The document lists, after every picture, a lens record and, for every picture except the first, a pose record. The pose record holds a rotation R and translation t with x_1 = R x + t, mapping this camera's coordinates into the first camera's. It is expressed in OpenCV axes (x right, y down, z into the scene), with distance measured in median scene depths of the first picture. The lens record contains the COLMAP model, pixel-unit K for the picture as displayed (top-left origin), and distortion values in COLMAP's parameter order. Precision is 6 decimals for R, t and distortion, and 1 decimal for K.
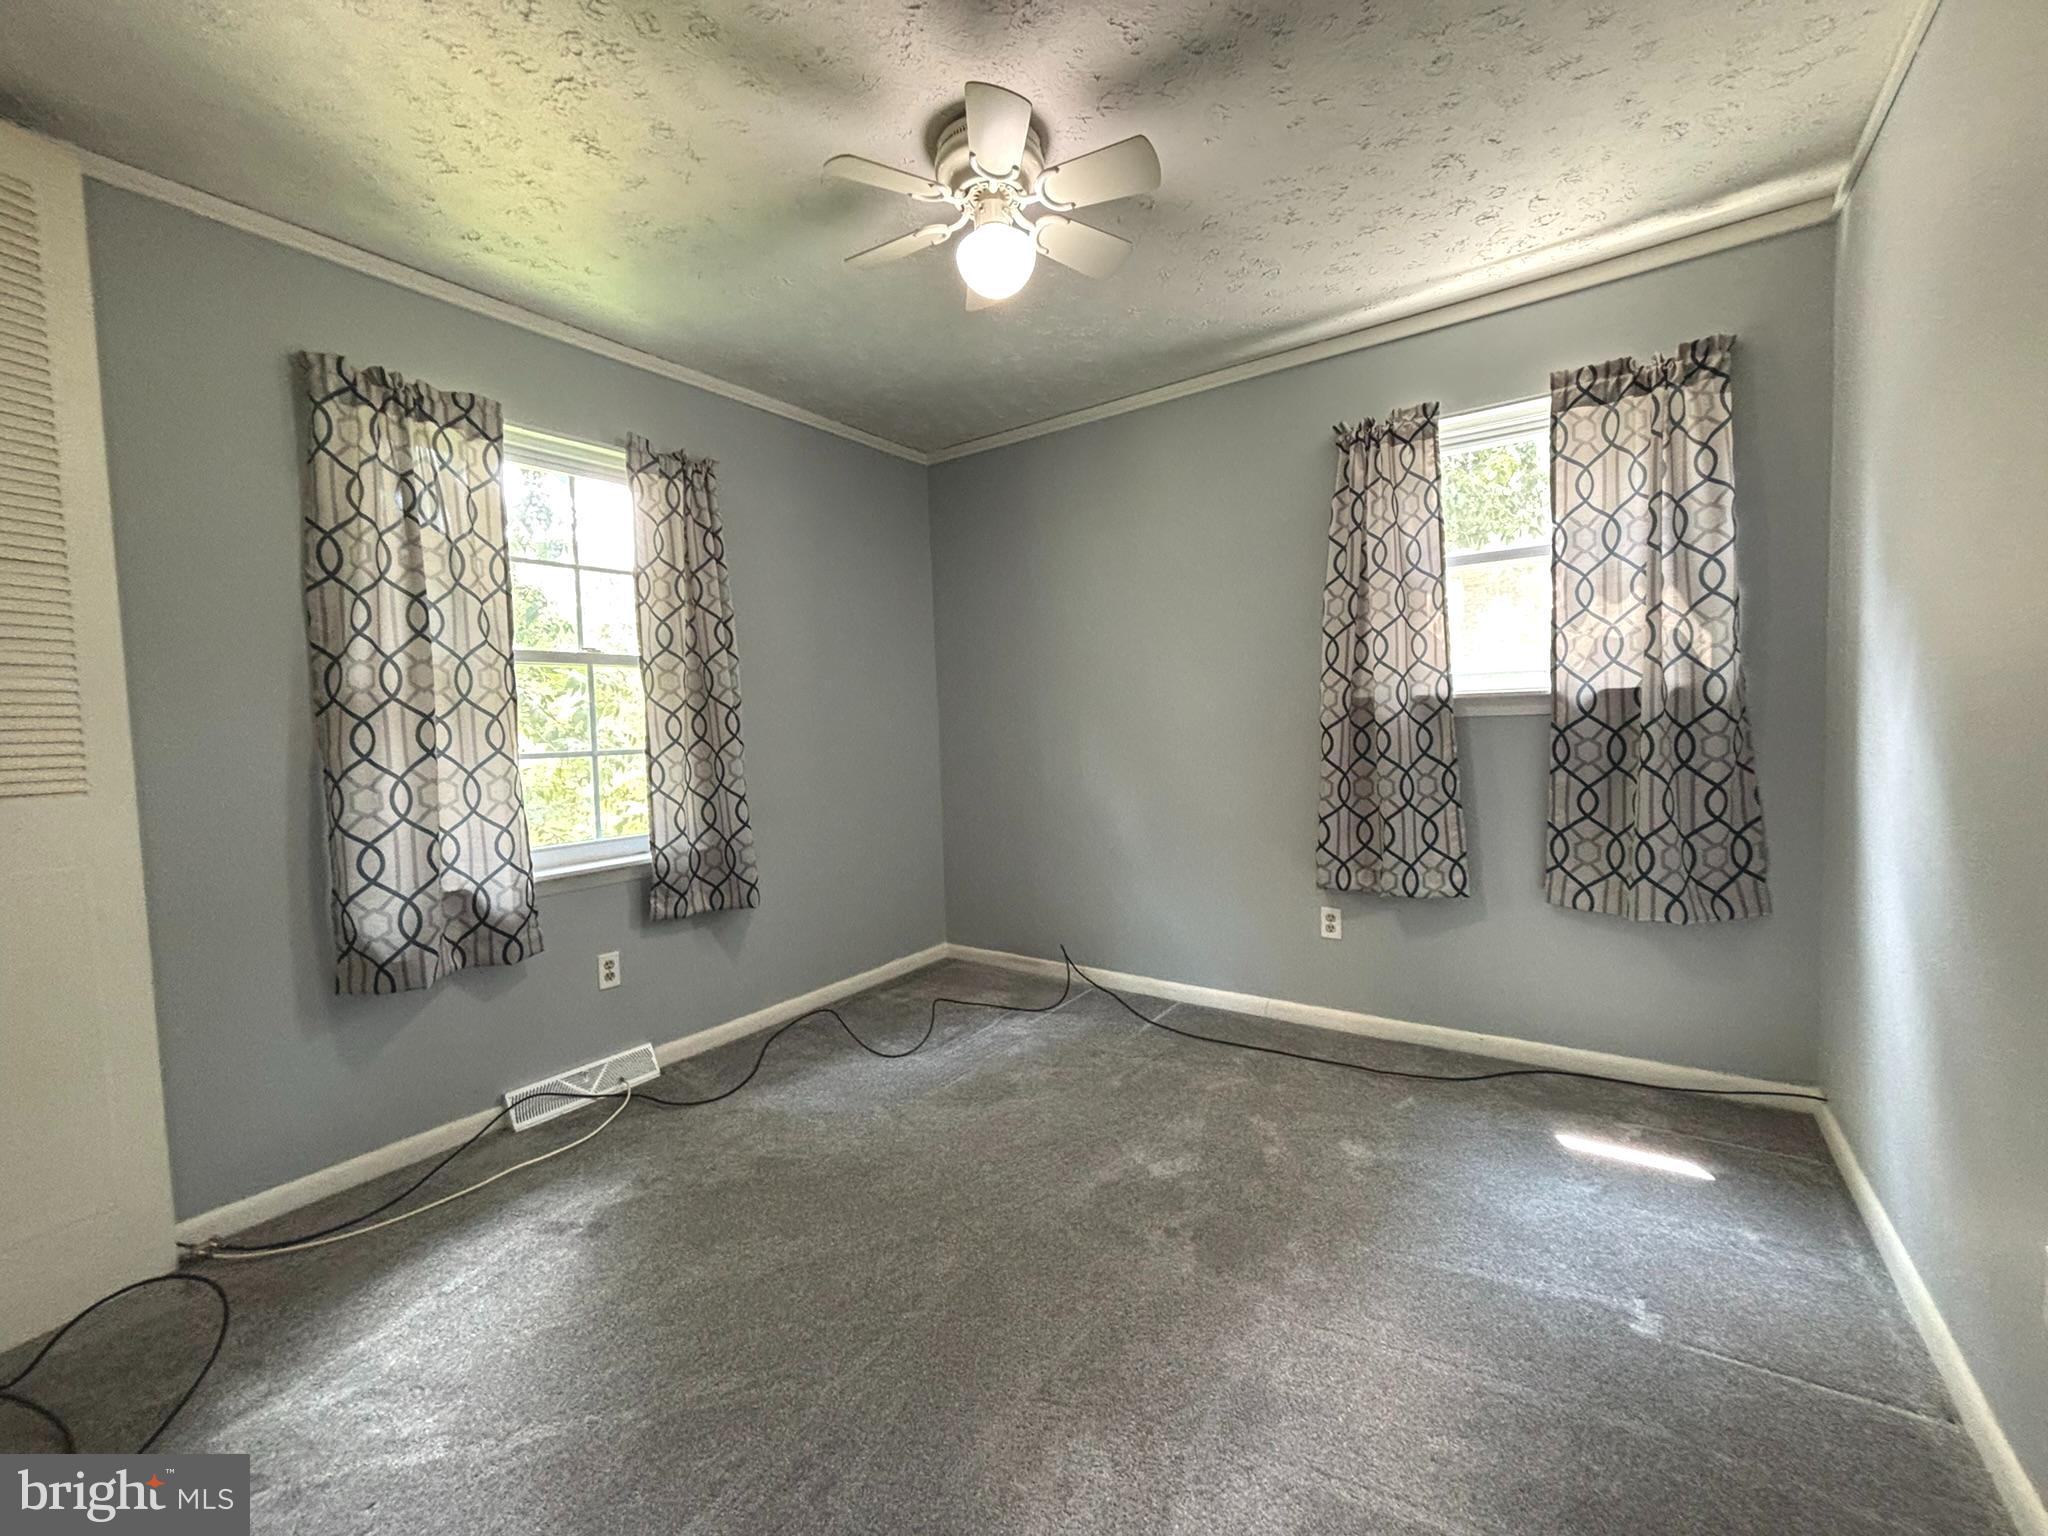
lens RADIAL K [[839.7, 0, 1032.1], [0, 839.7, 765.9], [0, 0, 1]] dist [-0.003088, 0.006562]
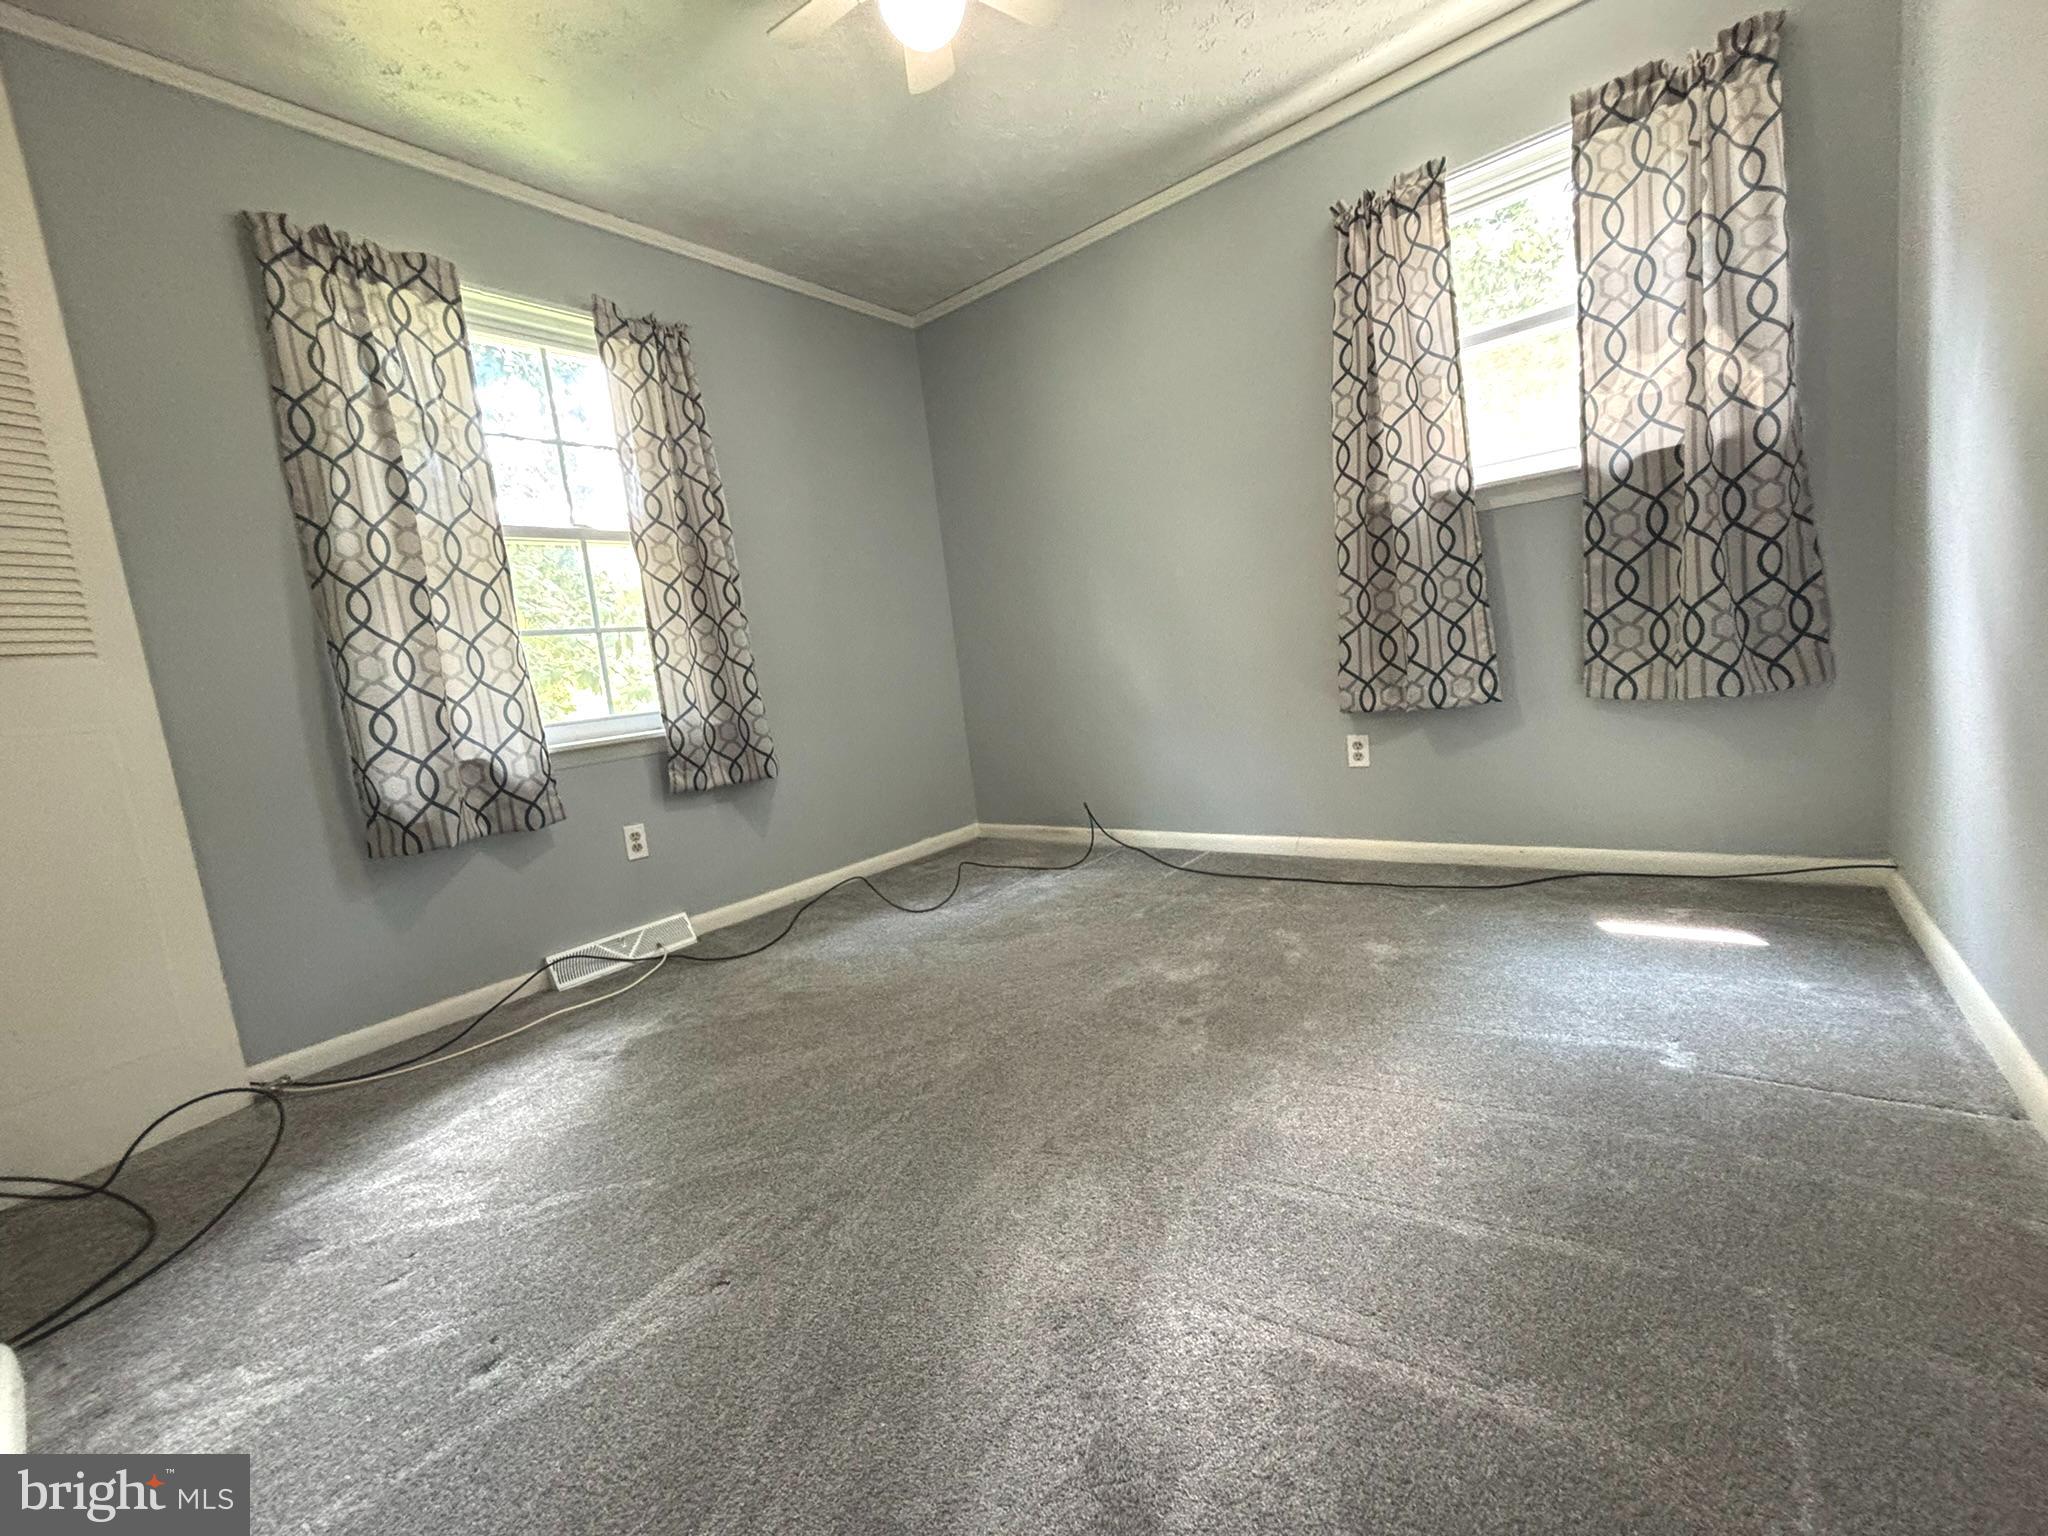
lens RADIAL K [[839.7, 0, 1032.1], [0, 839.7, 765.9], [0, 0, 1]] dist [-0.003088, 0.006562]
pose [[0.994824, -0.074970, -0.068597, 0.059172], [0.079664, 0.994468, 0.068466, 0.133089], [0.063084, -0.073576, 0.995292, 0.022243]]
